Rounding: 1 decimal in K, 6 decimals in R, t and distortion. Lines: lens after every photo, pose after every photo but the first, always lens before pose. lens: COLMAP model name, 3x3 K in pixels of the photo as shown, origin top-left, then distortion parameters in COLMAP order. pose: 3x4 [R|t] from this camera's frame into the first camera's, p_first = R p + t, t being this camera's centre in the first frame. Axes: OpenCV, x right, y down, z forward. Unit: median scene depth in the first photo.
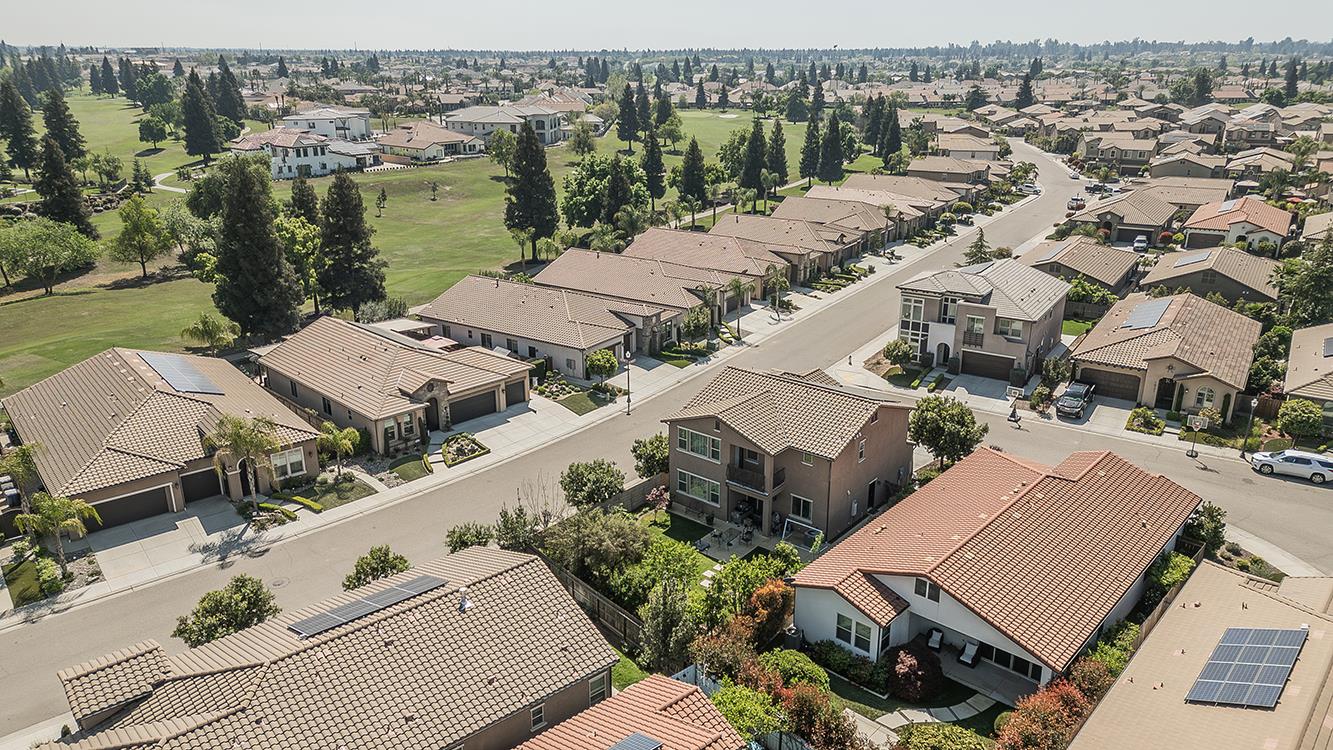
lens RADIAL K [[929.6, 0, 662.8], [0, 929.6, 372.5], [0, 0, 1]] dist [0.057801, -0.002970]
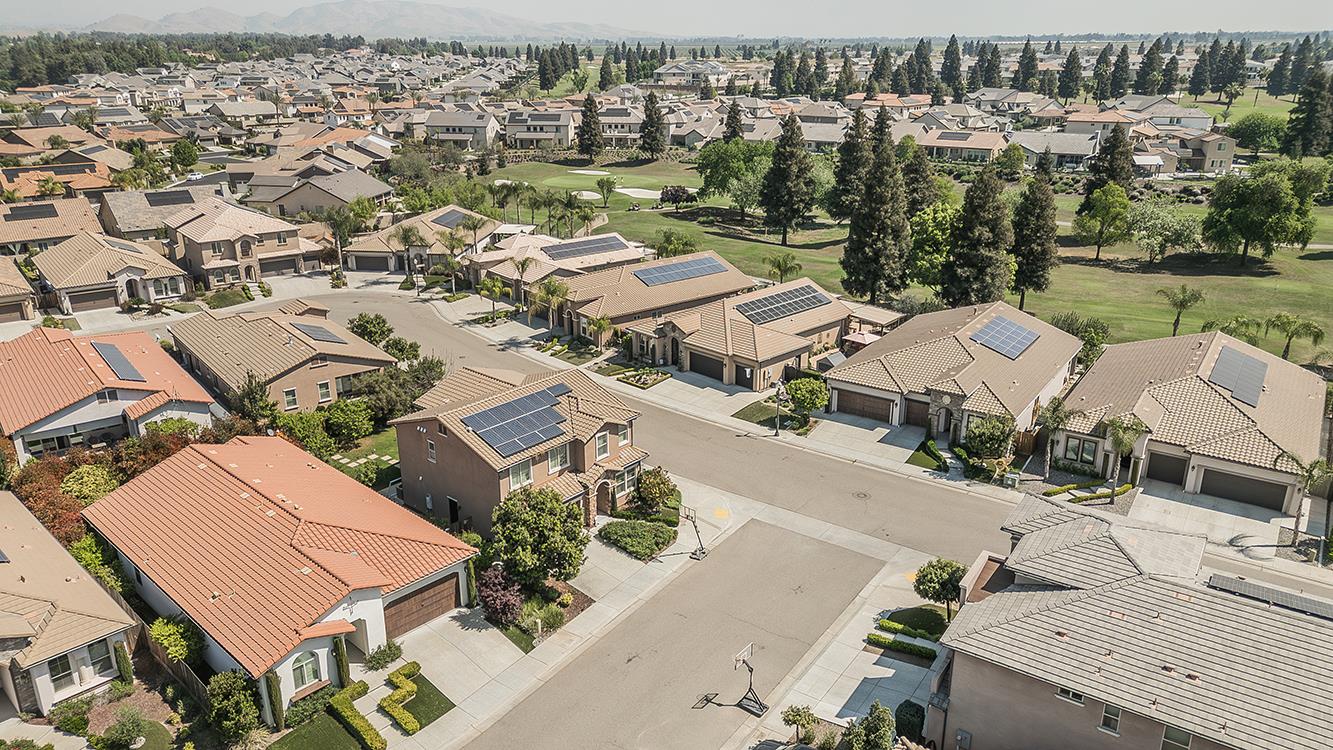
lens RADIAL K [[929.6, 0, 662.8], [0, 929.6, 372.5], [0, 0, 1]] dist [0.057801, -0.002970]
pose [[-0.013903, 0.337597, -0.941188, 1.018934], [-0.323263, 0.889213, 0.323730, -0.359193], [0.946207, 0.308752, 0.096770, 1.001767]]
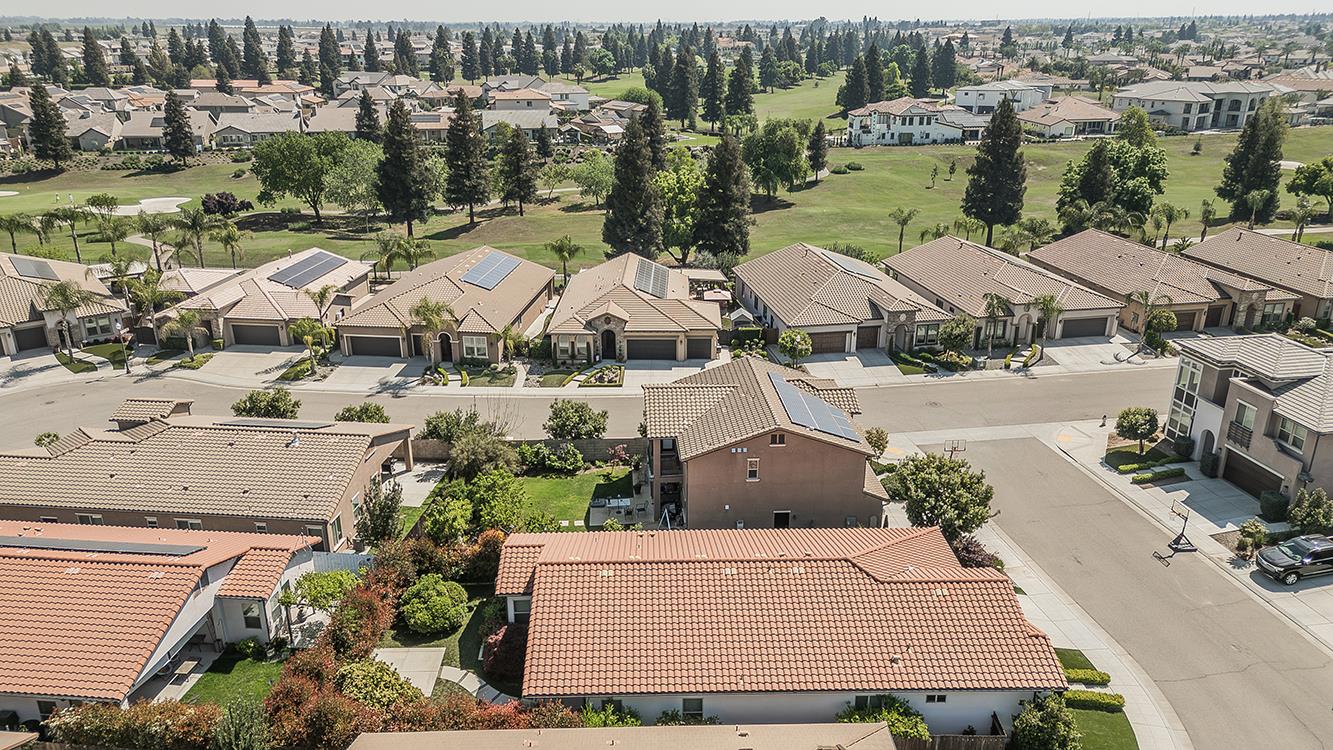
lens RADIAL K [[929.6, 0, 662.8], [0, 929.6, 372.5], [0, 0, 1]] dist [0.057801, -0.002970]
pose [[0.690164, 0.253940, -0.677634, 0.671226], [-0.234418, 0.964369, 0.122640, -0.089036], [0.684632, 0.074208, 0.725101, 0.244255]]
